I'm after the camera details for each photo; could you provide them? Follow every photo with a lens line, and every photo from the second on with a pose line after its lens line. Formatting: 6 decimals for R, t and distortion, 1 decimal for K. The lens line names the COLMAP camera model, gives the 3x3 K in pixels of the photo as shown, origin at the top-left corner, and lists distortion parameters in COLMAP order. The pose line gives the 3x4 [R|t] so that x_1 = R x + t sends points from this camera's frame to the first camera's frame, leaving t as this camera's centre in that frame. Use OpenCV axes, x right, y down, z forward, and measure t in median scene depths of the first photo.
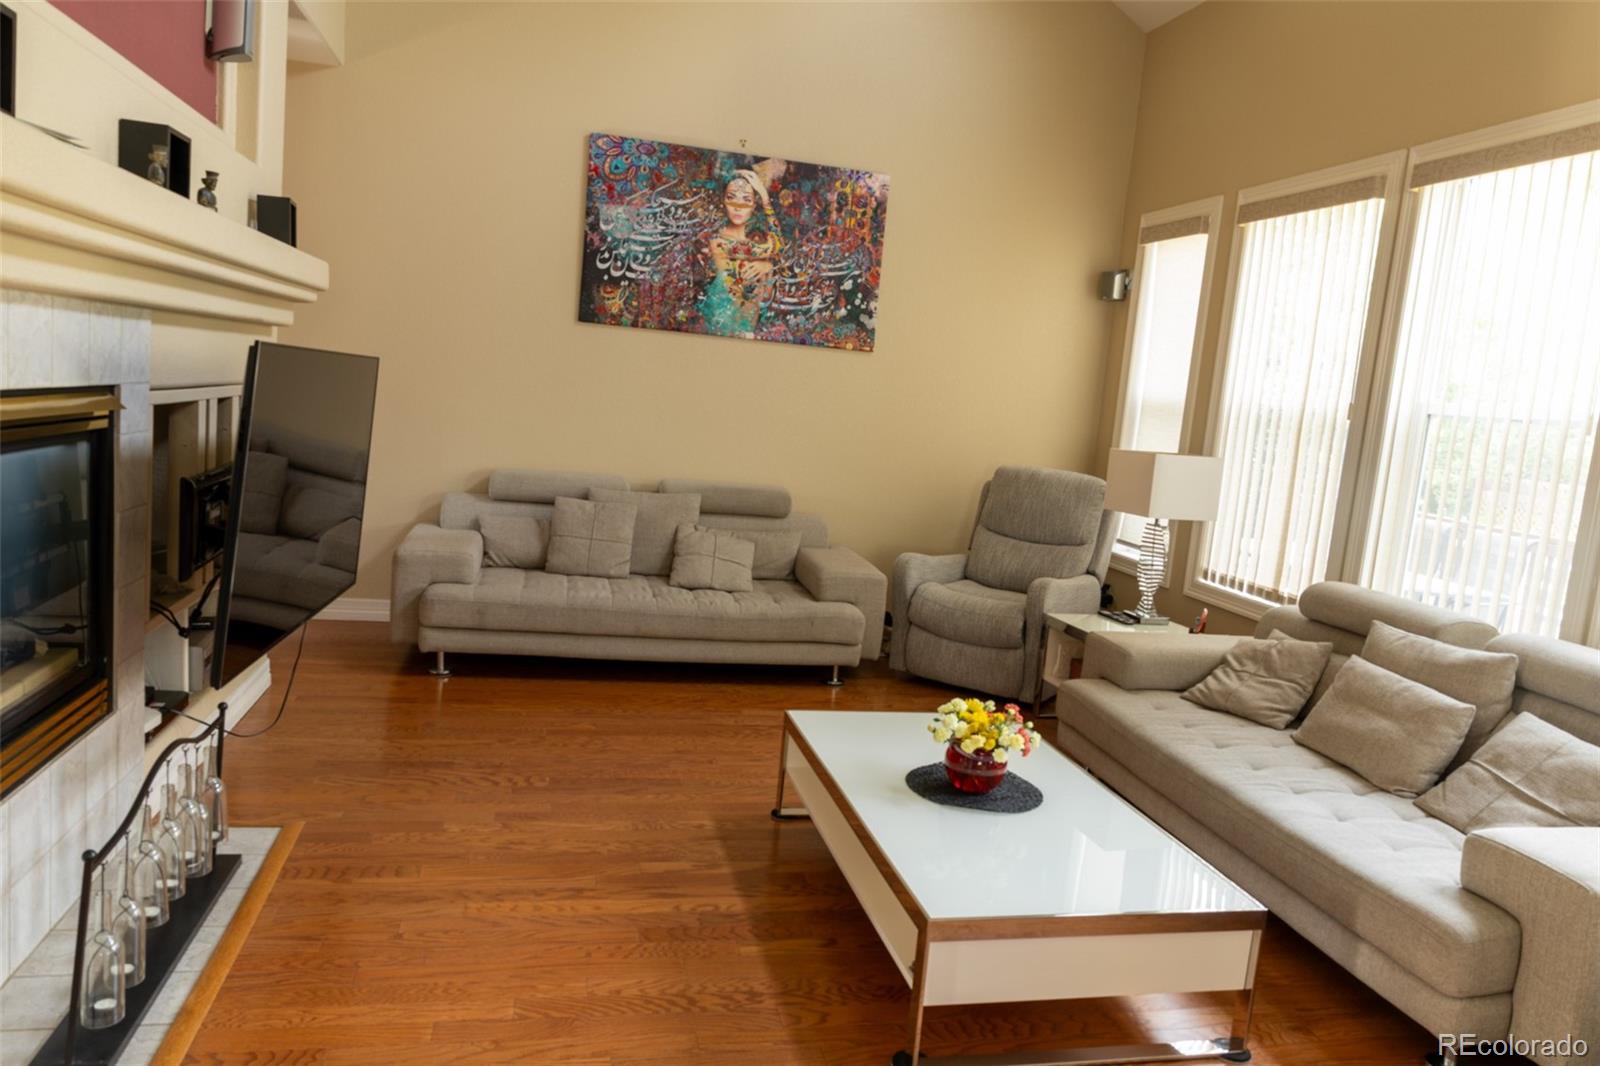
lens RADIAL K [[1091.8, 0, 801.2], [0, 1091.8, 539.7], [0, 0, 1]] dist [-0.001223, -0.002271]
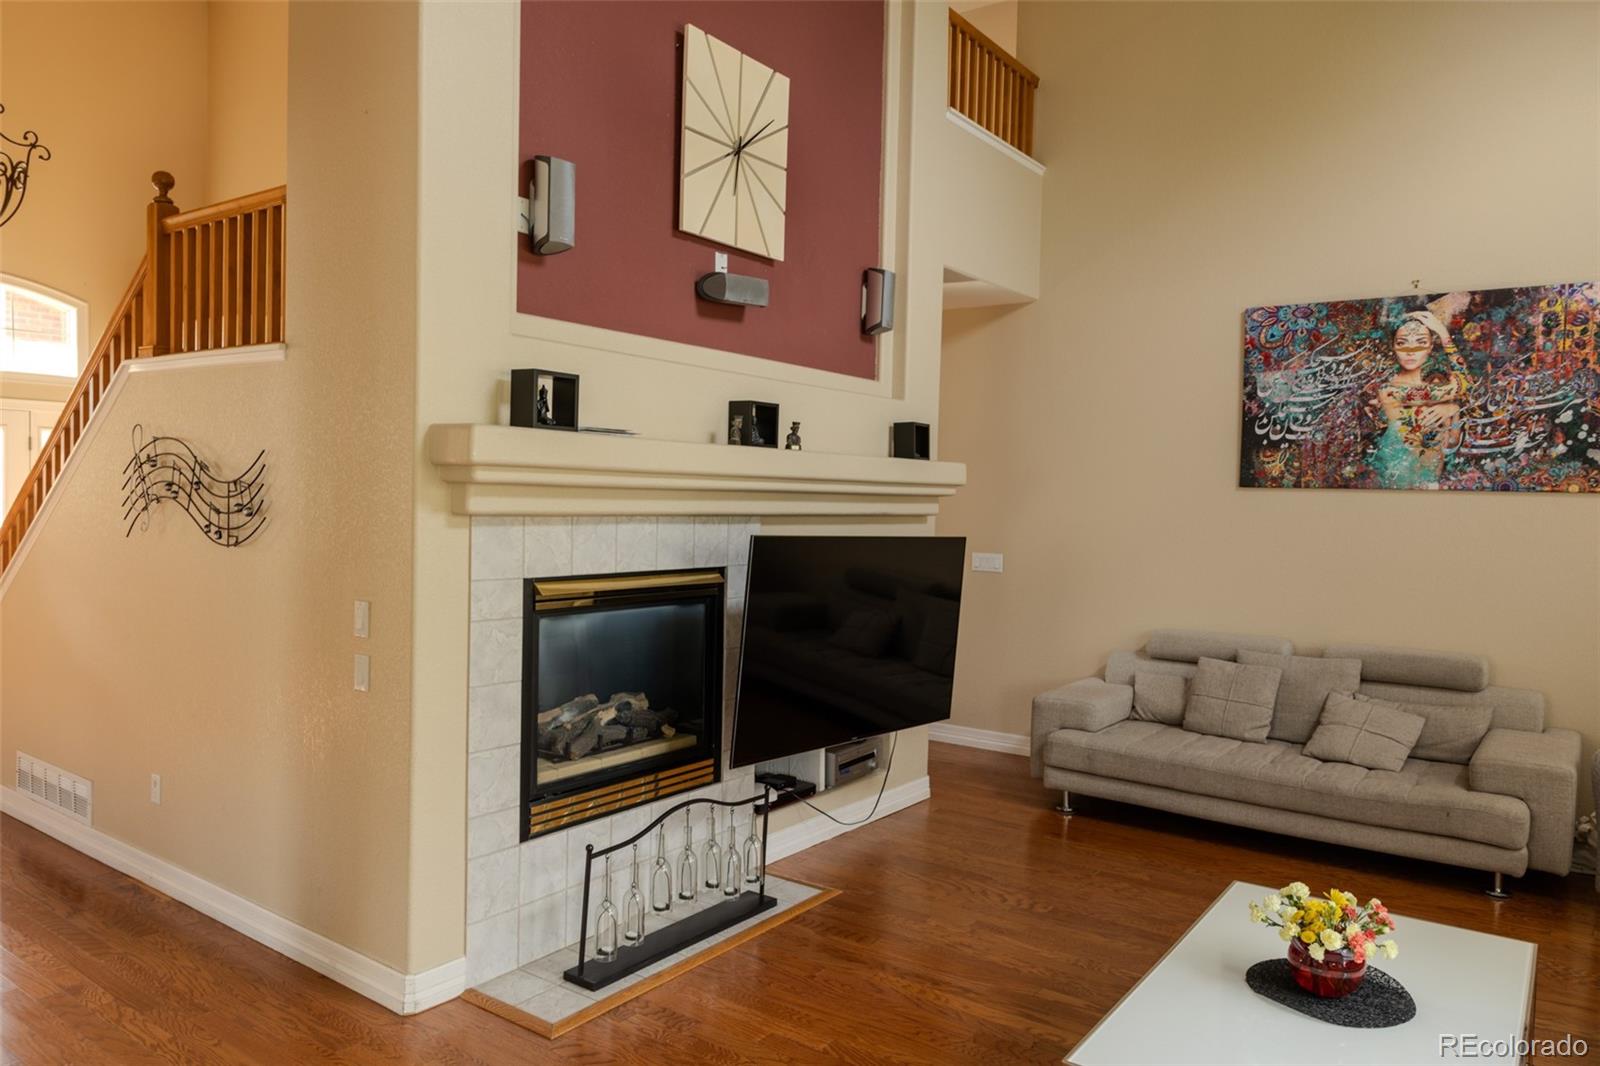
lens RADIAL K [[1091.8, 0, 801.2], [0, 1091.8, 539.7], [0, 0, 1]] dist [-0.001223, -0.002271]
pose [[0.659114, -0.045647, -0.750657, 0.292263], [-0.067175, 0.990593, -0.119220, -0.000731], [0.749037, 0.129005, 0.649847, 0.029958]]
